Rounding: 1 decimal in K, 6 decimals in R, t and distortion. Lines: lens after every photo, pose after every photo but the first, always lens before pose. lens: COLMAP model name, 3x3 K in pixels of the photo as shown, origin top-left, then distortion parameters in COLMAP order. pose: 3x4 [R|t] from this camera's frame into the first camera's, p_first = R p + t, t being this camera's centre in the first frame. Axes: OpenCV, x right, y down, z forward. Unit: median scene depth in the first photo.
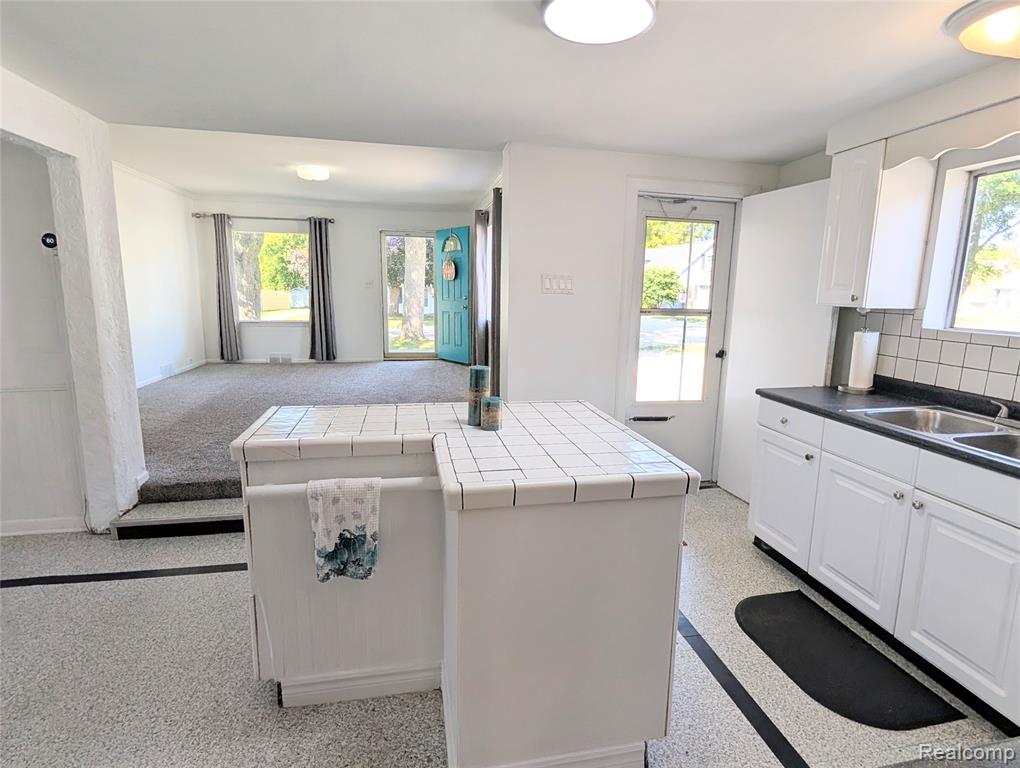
lens RADIAL K [[526.2, 0, 523.8], [0, 526.2, 379.2], [0, 0, 1]] dist [-0.003748, -0.000093]
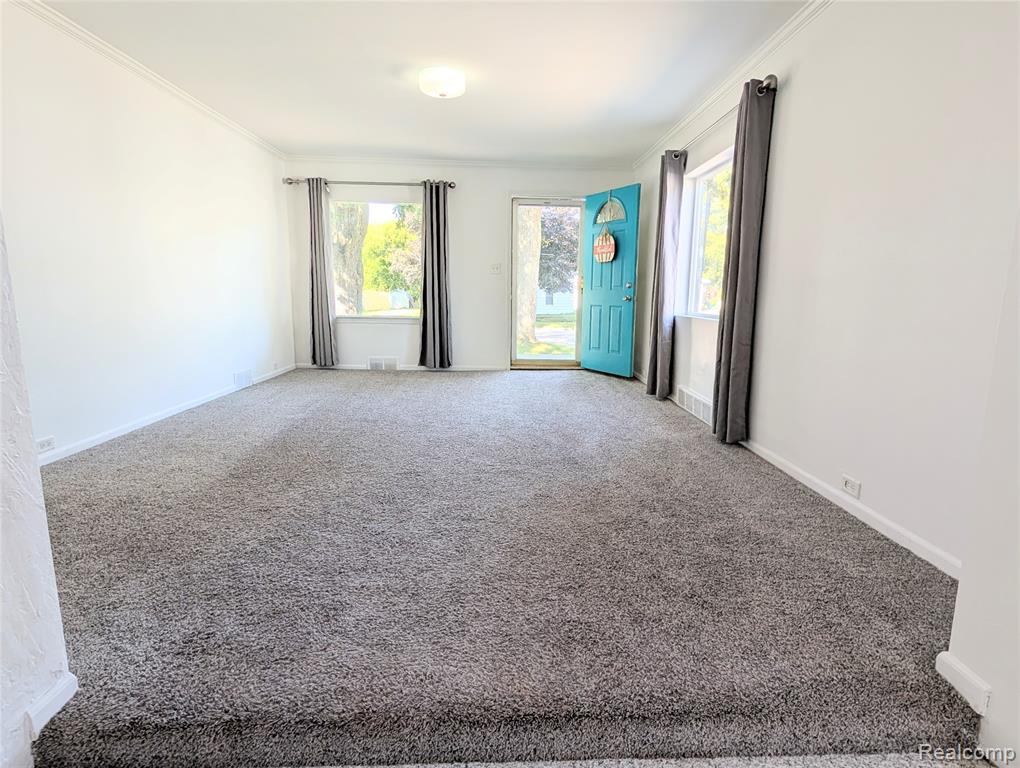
lens RADIAL K [[526.2, 0, 523.8], [0, 526.2, 379.2], [0, 0, 1]] dist [-0.003748, -0.000093]
pose [[0.986266, 0.025520, -0.163180, -0.128440], [-0.026408, 0.999646, -0.003279, -0.020138], [0.163039, 0.007543, 0.986591, 0.262165]]
